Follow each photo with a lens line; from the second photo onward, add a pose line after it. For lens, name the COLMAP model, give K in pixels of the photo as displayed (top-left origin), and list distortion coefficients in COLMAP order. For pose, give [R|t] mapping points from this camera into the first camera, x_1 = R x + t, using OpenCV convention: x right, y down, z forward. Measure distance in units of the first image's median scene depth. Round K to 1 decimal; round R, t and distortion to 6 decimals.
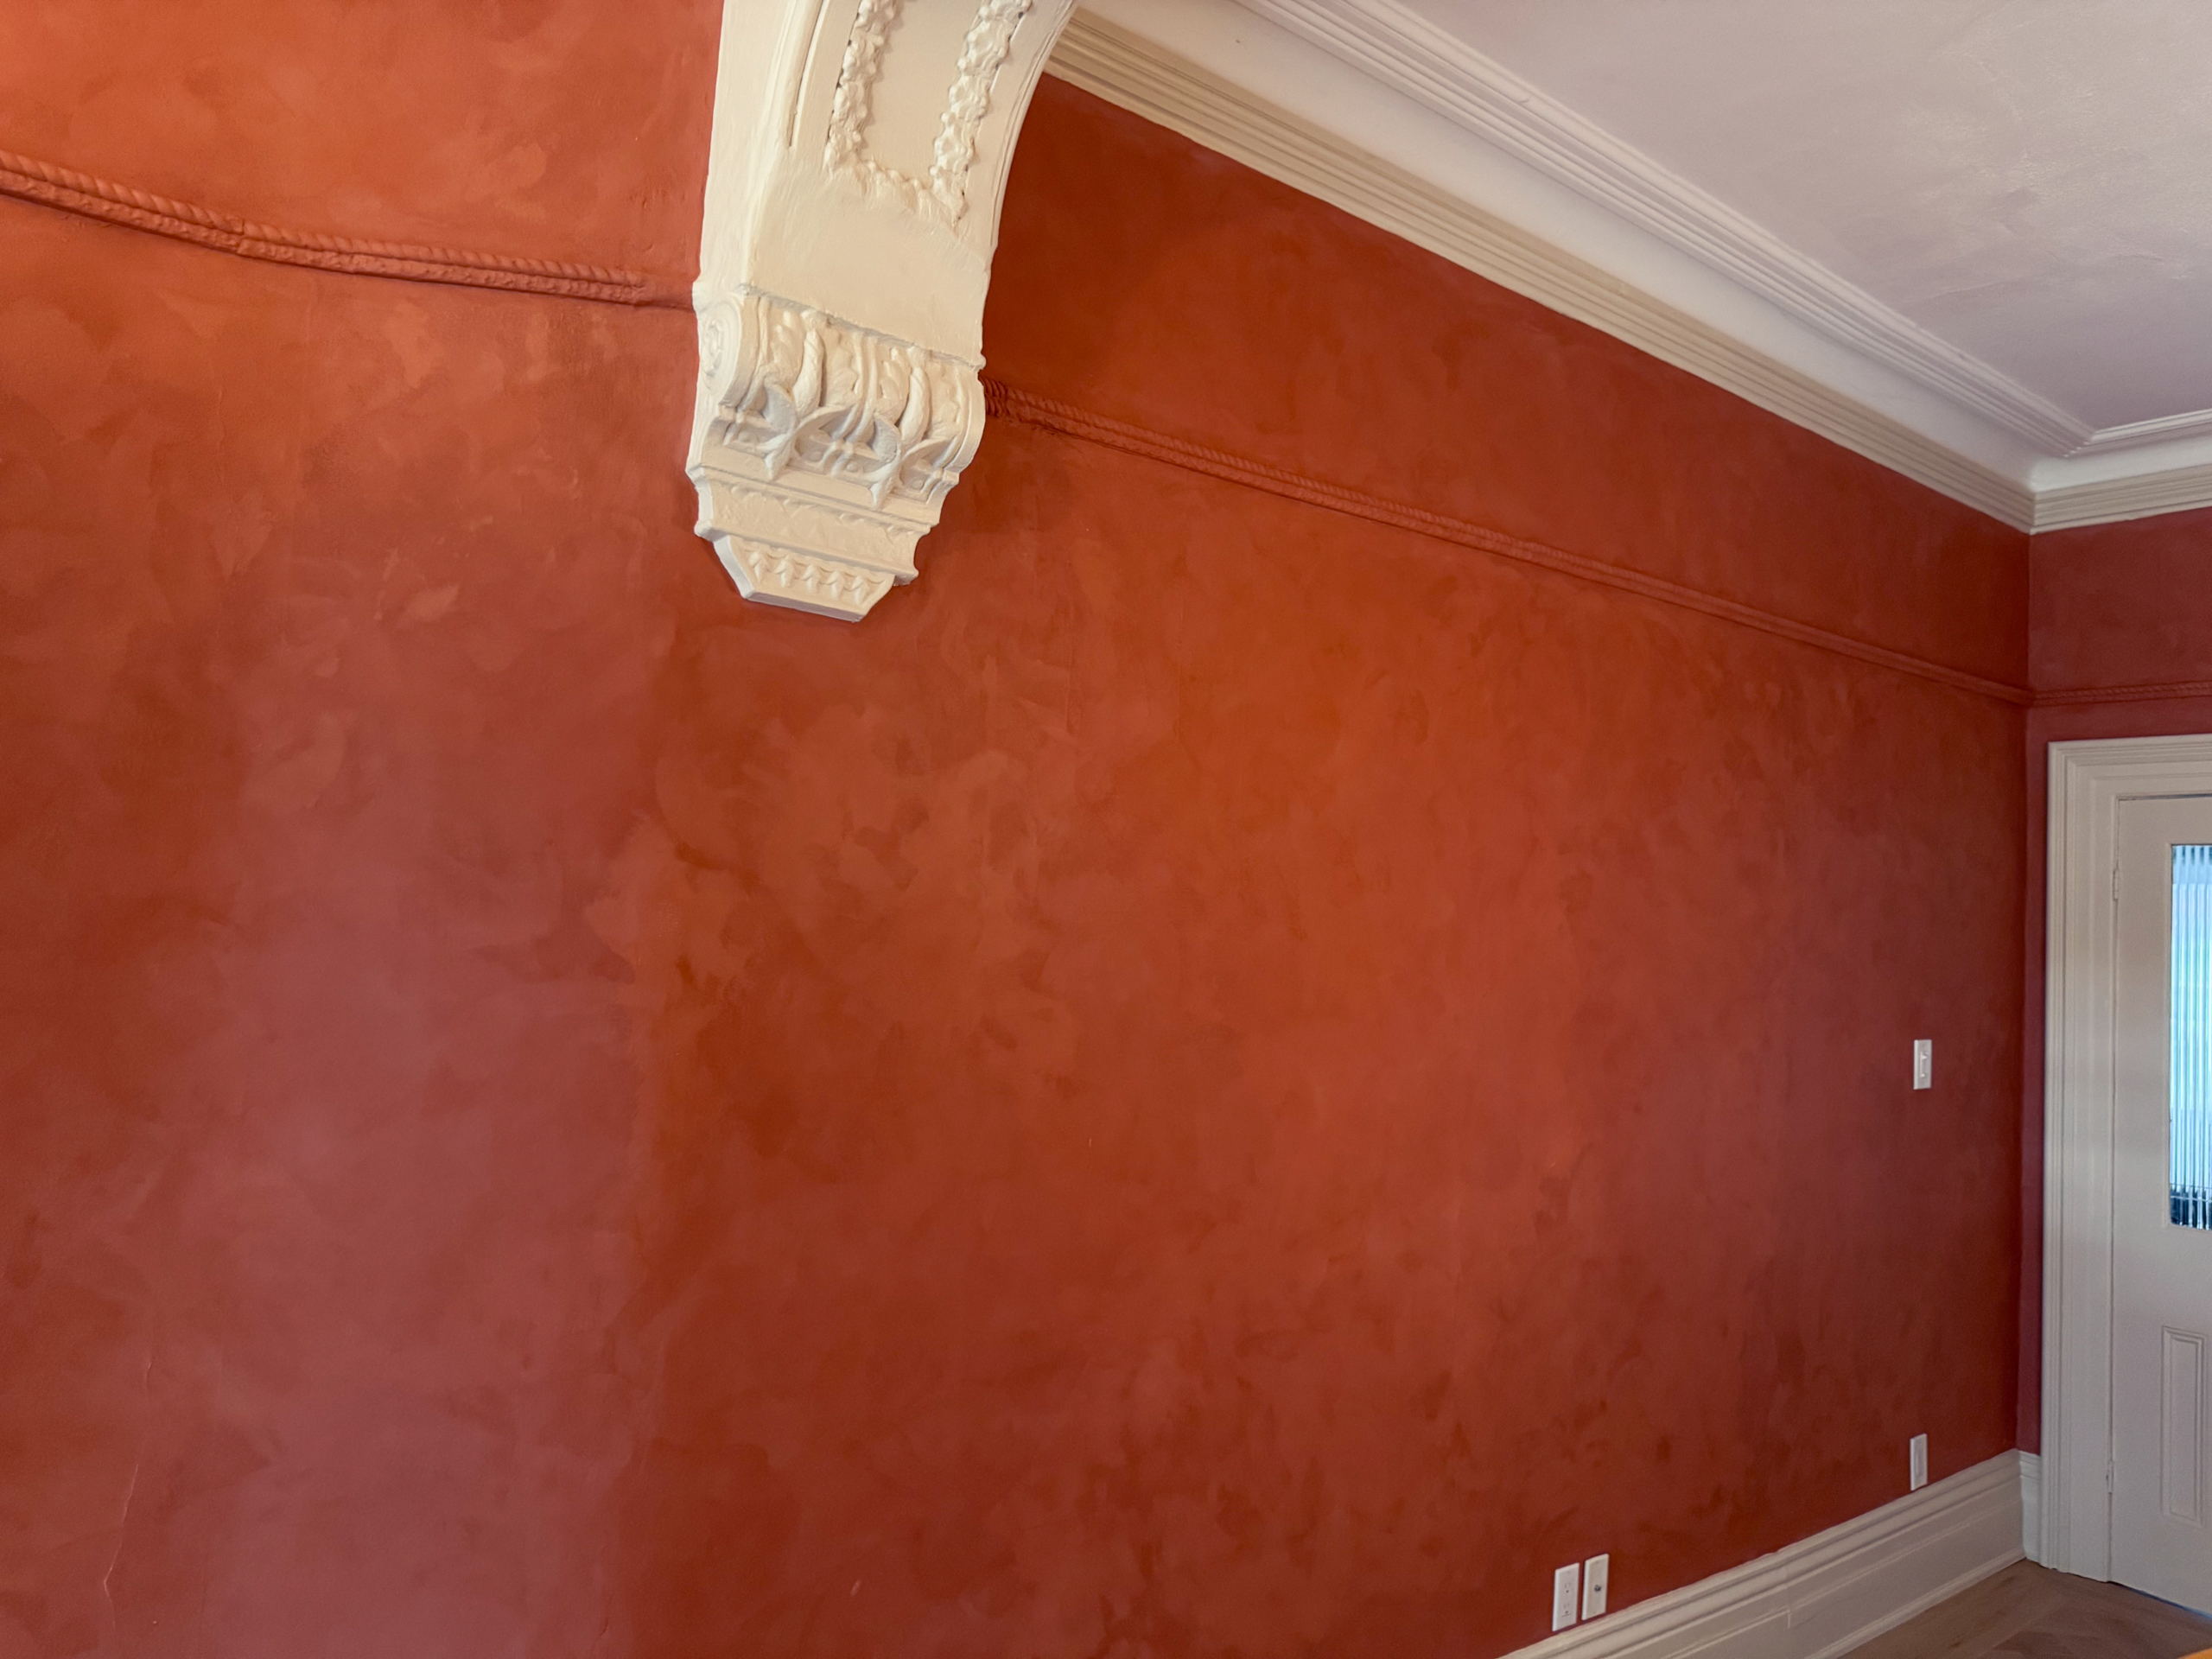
lens RADIAL K [[1635.6, 0, 1097.9], [0, 1635.6, 833.3], [0, 0, 1]] dist [0.048991, -0.042548]
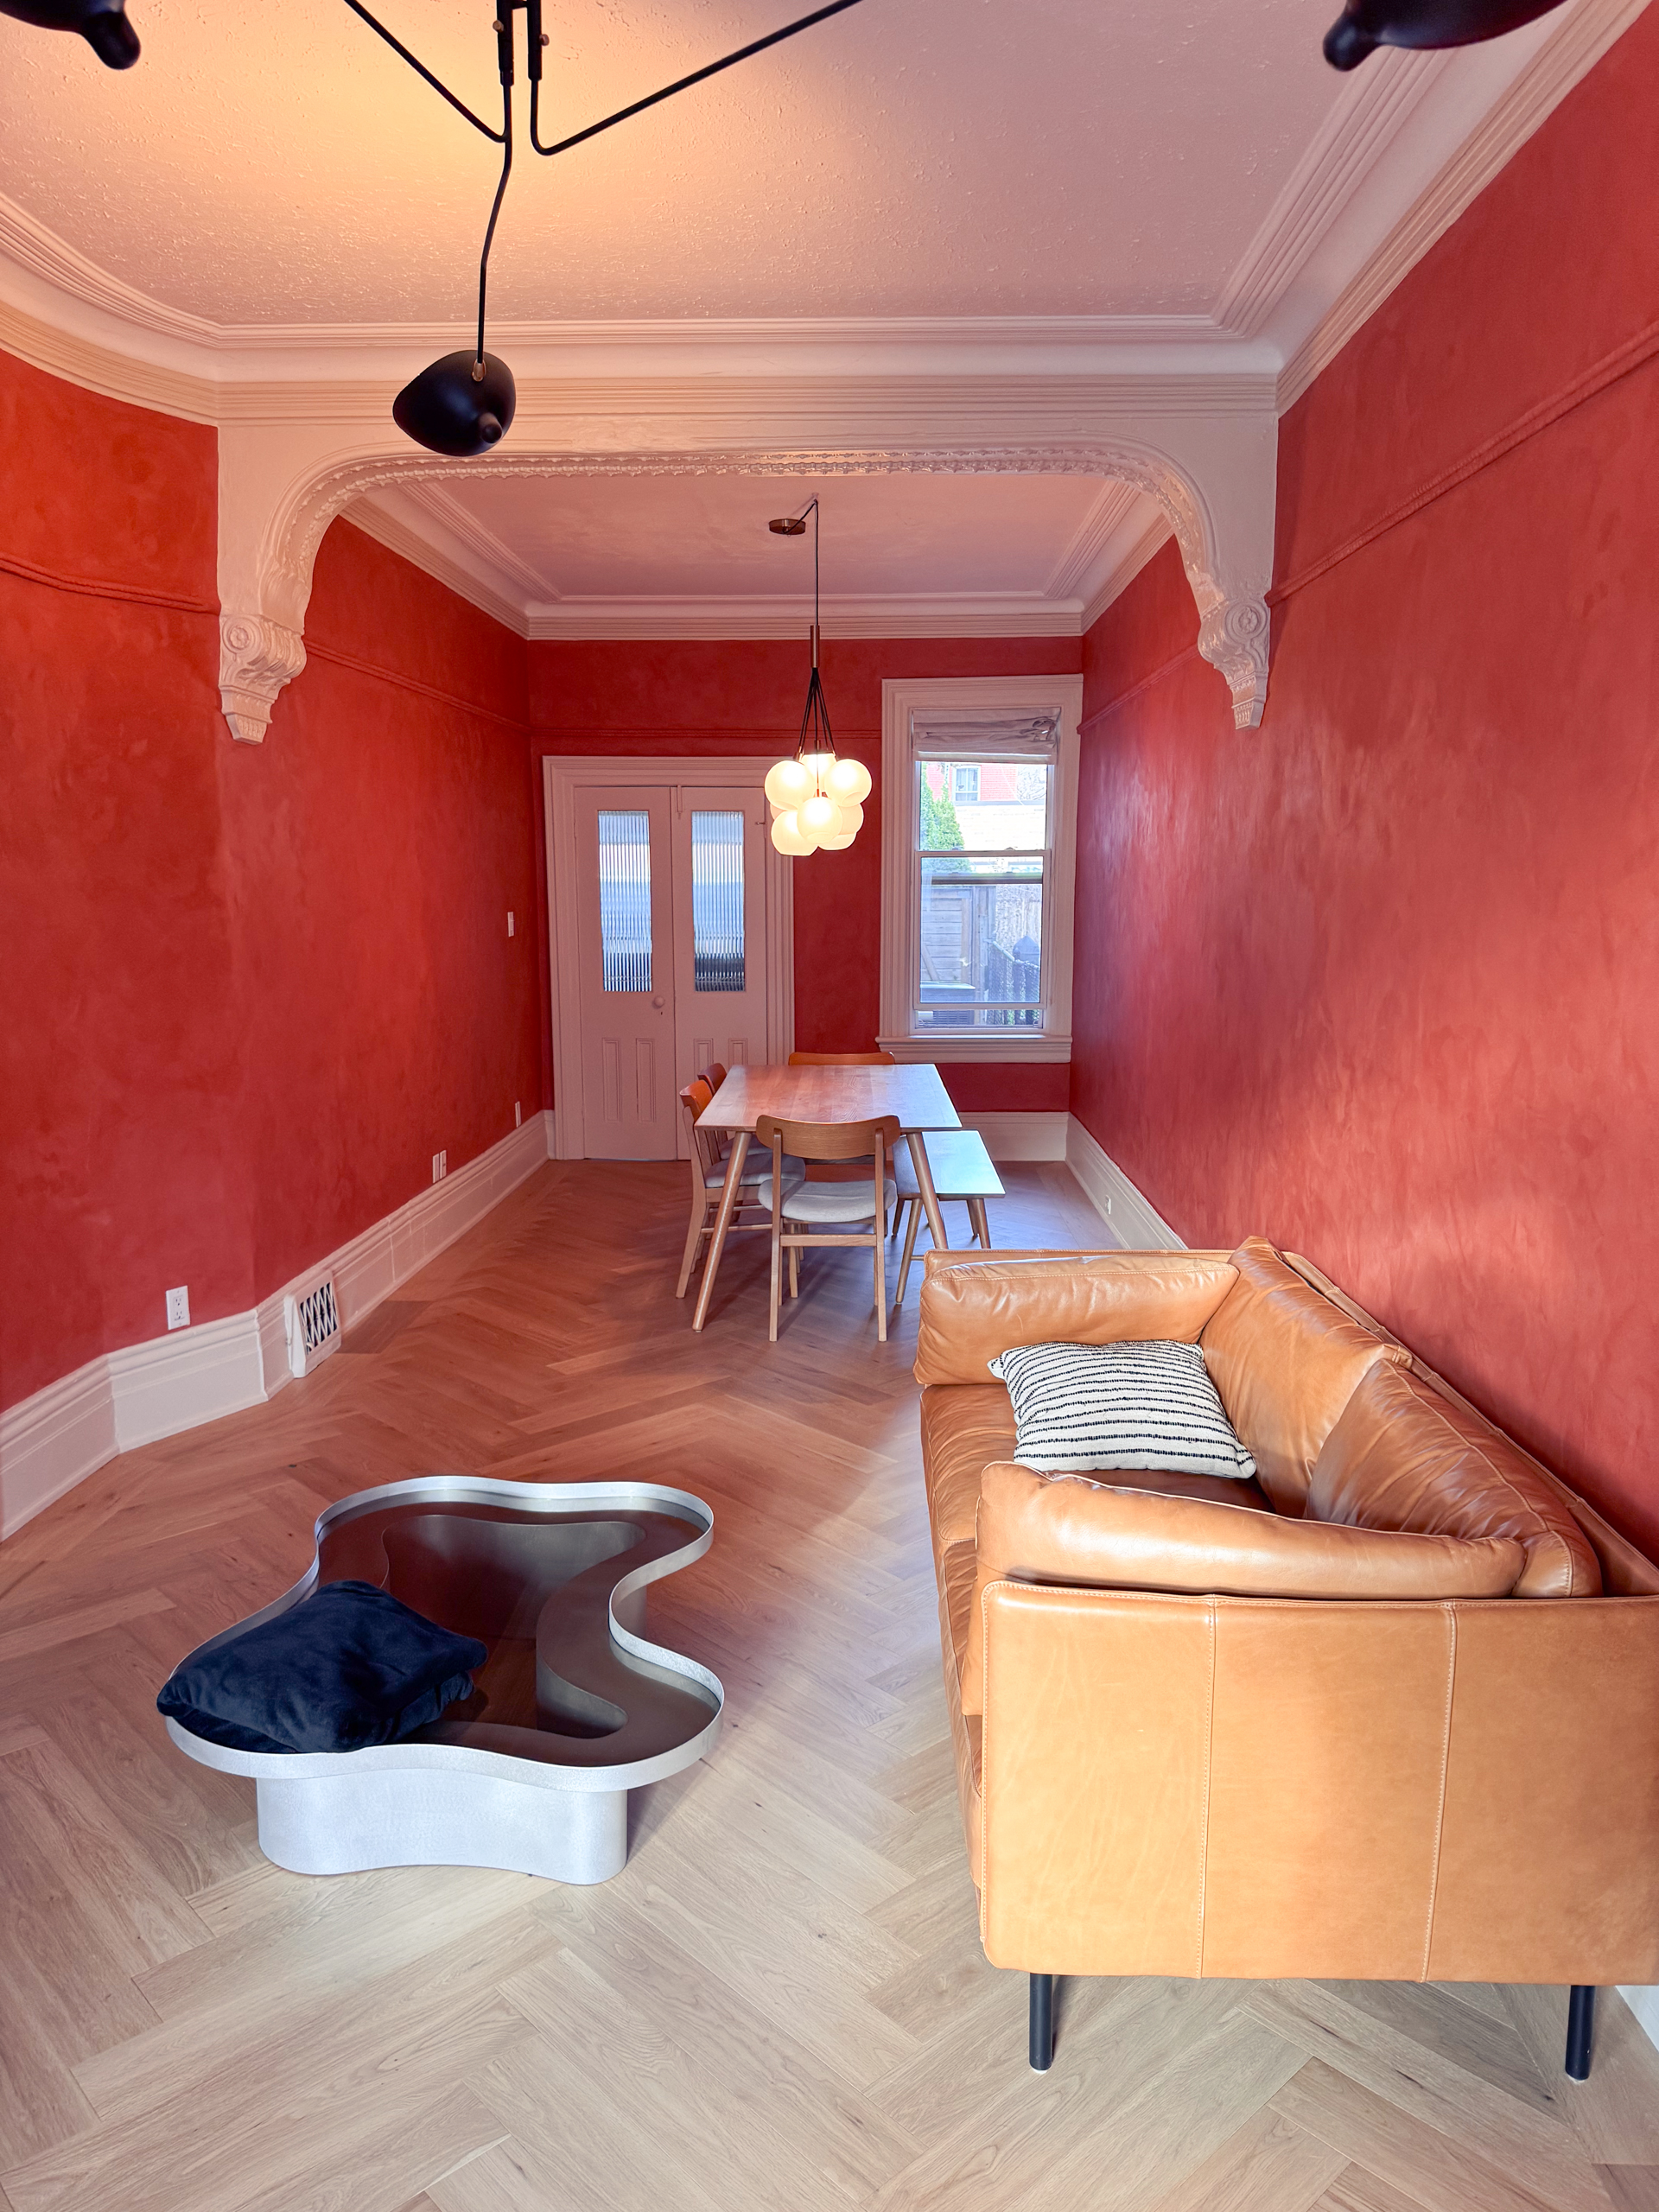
lens RADIAL K [[1635.6, 0, 845.1], [0, 1635.6, 1108.1], [0, 0, 1]] dist [0.048991, -0.042548]
pose [[0.661290, -0.151964, 0.734577, -0.947802], [-0.013264, 0.976743, 0.214002, -0.095856], [-0.750013, -0.151261, 0.643895, -0.809028]]
